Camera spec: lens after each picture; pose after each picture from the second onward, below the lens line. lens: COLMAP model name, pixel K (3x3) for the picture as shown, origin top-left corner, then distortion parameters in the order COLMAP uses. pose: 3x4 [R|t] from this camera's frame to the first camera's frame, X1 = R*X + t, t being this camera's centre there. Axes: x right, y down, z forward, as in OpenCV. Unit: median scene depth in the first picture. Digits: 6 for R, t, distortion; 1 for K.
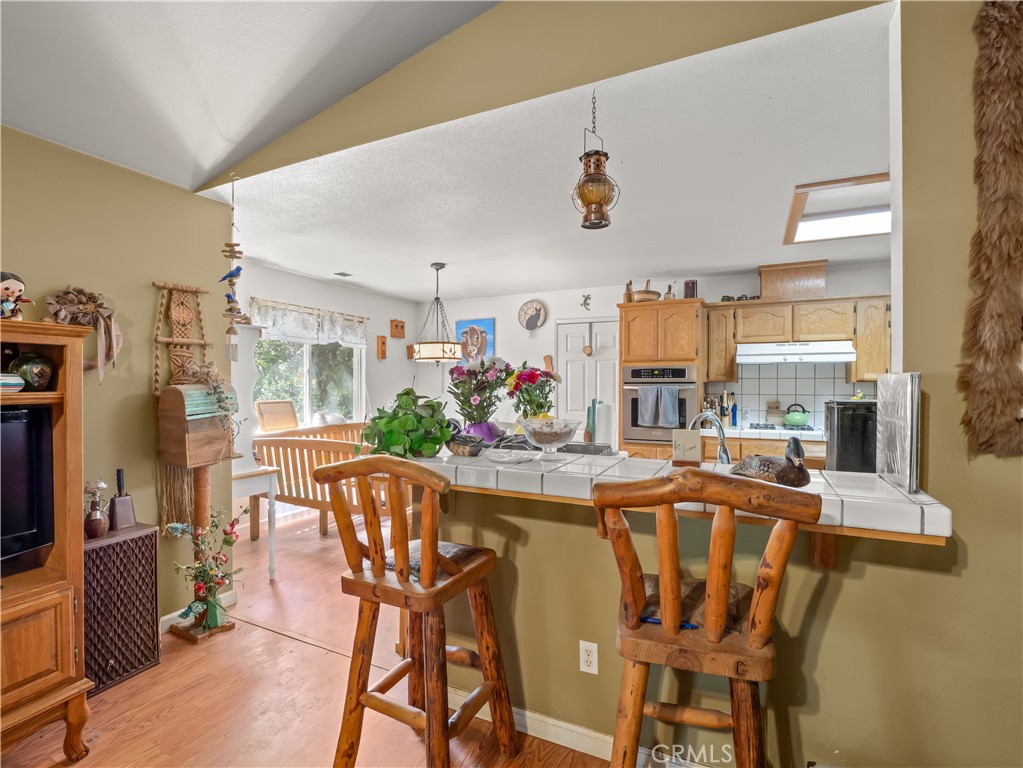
lens RADIAL K [[498.9, 0, 506.6], [0, 498.9, 387.7], [0, 0, 1]] dist [-0.007847, -0.000835]
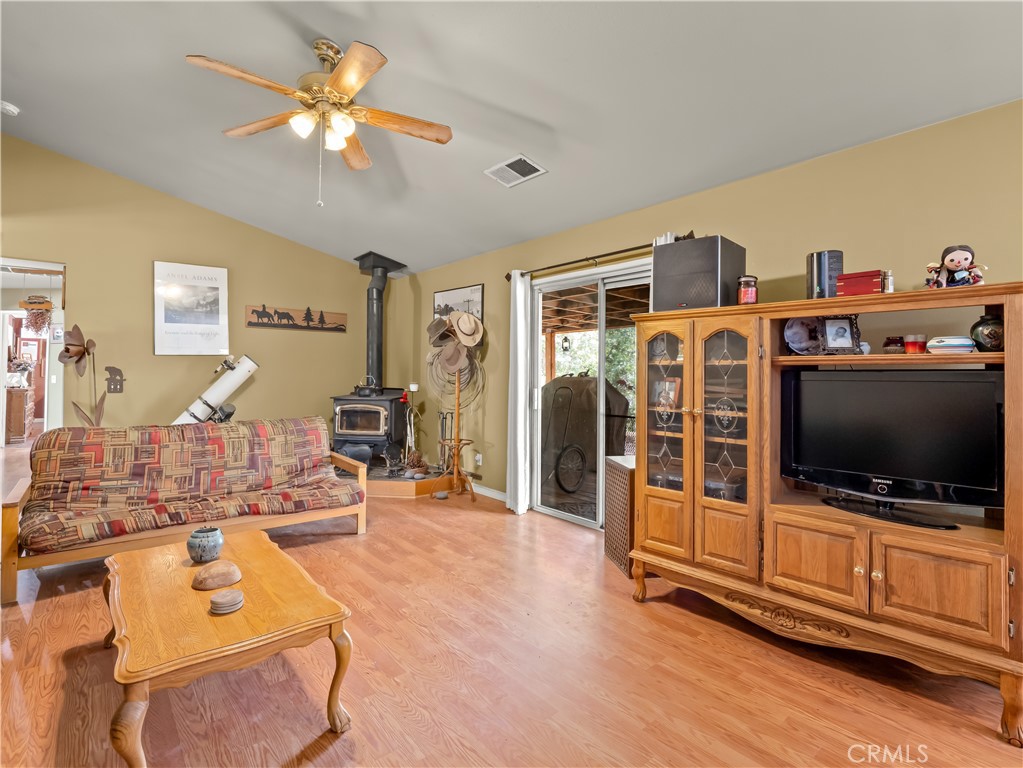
lens RADIAL K [[501.6, 0, 507.1], [0, 501.6, 363.2], [0, 0, 1]] dist [-0.014275, -0.000482]
pose [[-0.404280, -0.023204, -0.914341, 0.146250], [-0.015544, 0.999708, -0.018497, 0.024110], [0.914503, 0.006734, -0.404523, 0.186729]]
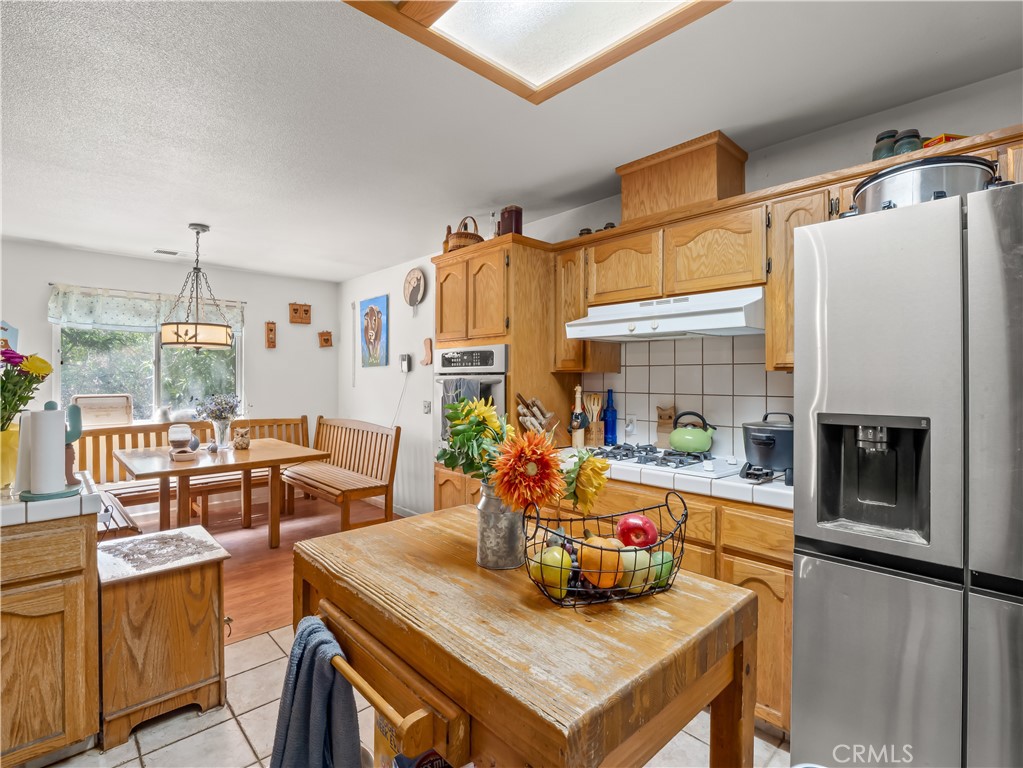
lens RADIAL K [[494.3, 0, 505.6], [0, 494.3, 377.8], [0, 0, 1]] dist [-0.013733, -0.000689]
pose [[0.937446, -0.000730, -0.348129, 0.578583], [-0.000532, 0.999994, -0.003531, -0.002371], [0.348129, 0.003496, 0.937440, 0.423240]]
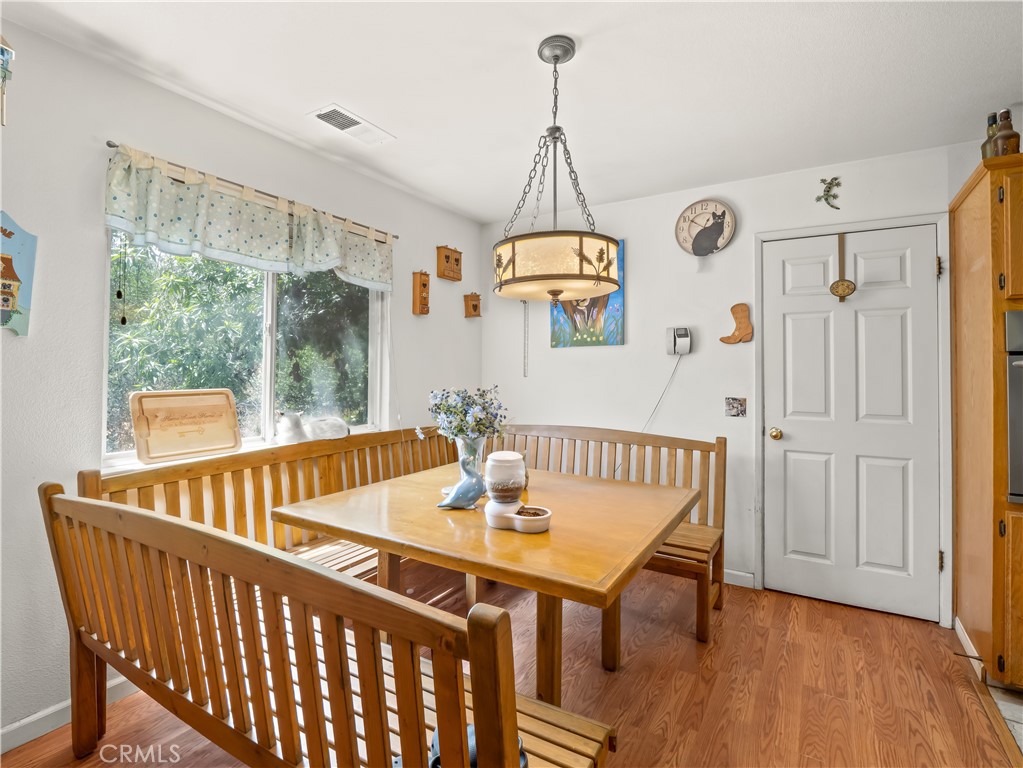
lens RADIAL K [[501.6, 0, 507.1], [0, 501.6, 363.2], [0, 0, 1]] dist [-0.014275, -0.000482]
pose [[0.995607, 0.003631, -0.093560, -0.134598], [-0.005243, 0.999842, -0.016980, 0.007251], [0.093484, 0.017396, 0.995469, 0.596388]]
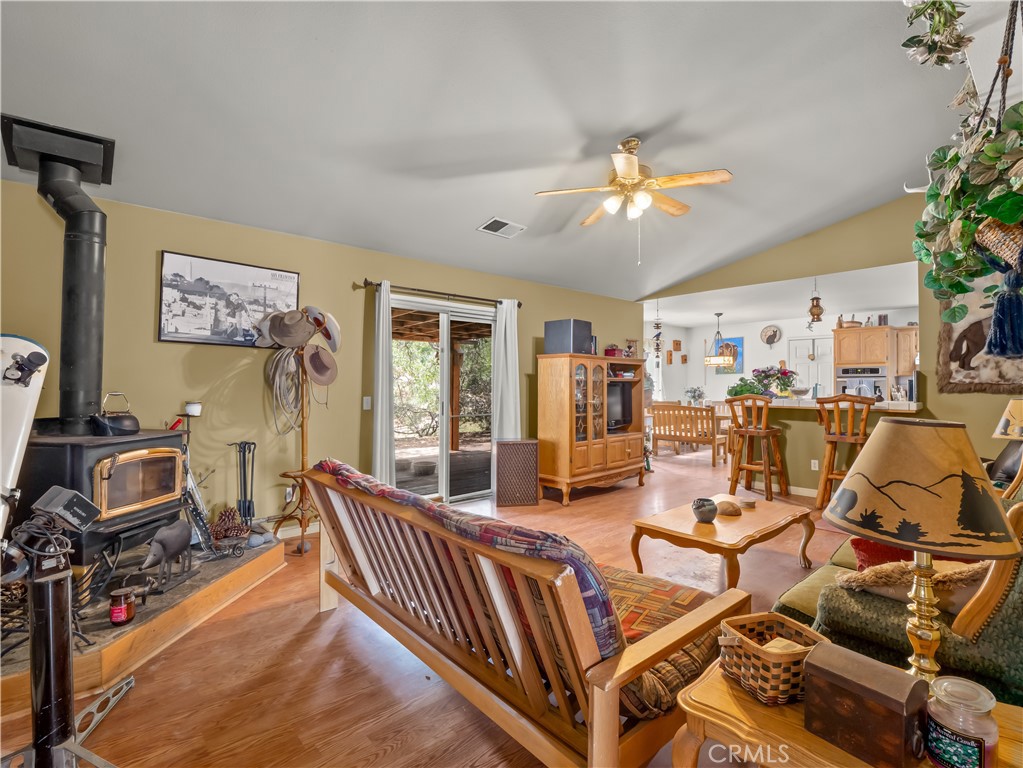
lens RADIAL K [[494.3, 0, 505.6], [0, 494.3, 377.8], [0, 0, 1]] dist [-0.013733, -0.000689]
pose [[0.924856, -0.004291, -0.380293, -0.169137], [-0.003419, 0.999802, -0.019596, 0.029796], [0.380302, 0.019424, 0.924658, -0.965621]]
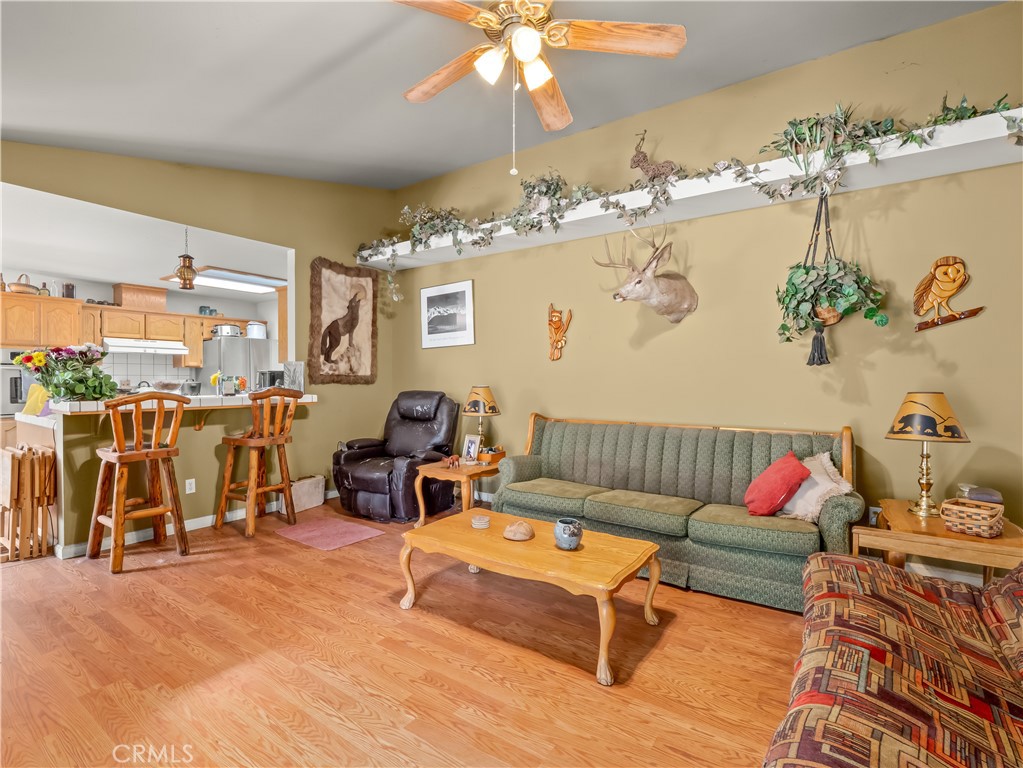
lens RADIAL K [[490.8, 0, 511.5], [0, 490.8, 384.0], [0, 0, 1]] dist [-0.000613, -0.000668]
pose [[0.141361, -0.013884, 0.989861, -0.700374], [0.003883, 0.999902, 0.013470, 0.025764], [-0.989950, 0.001940, 0.141401, -0.281533]]
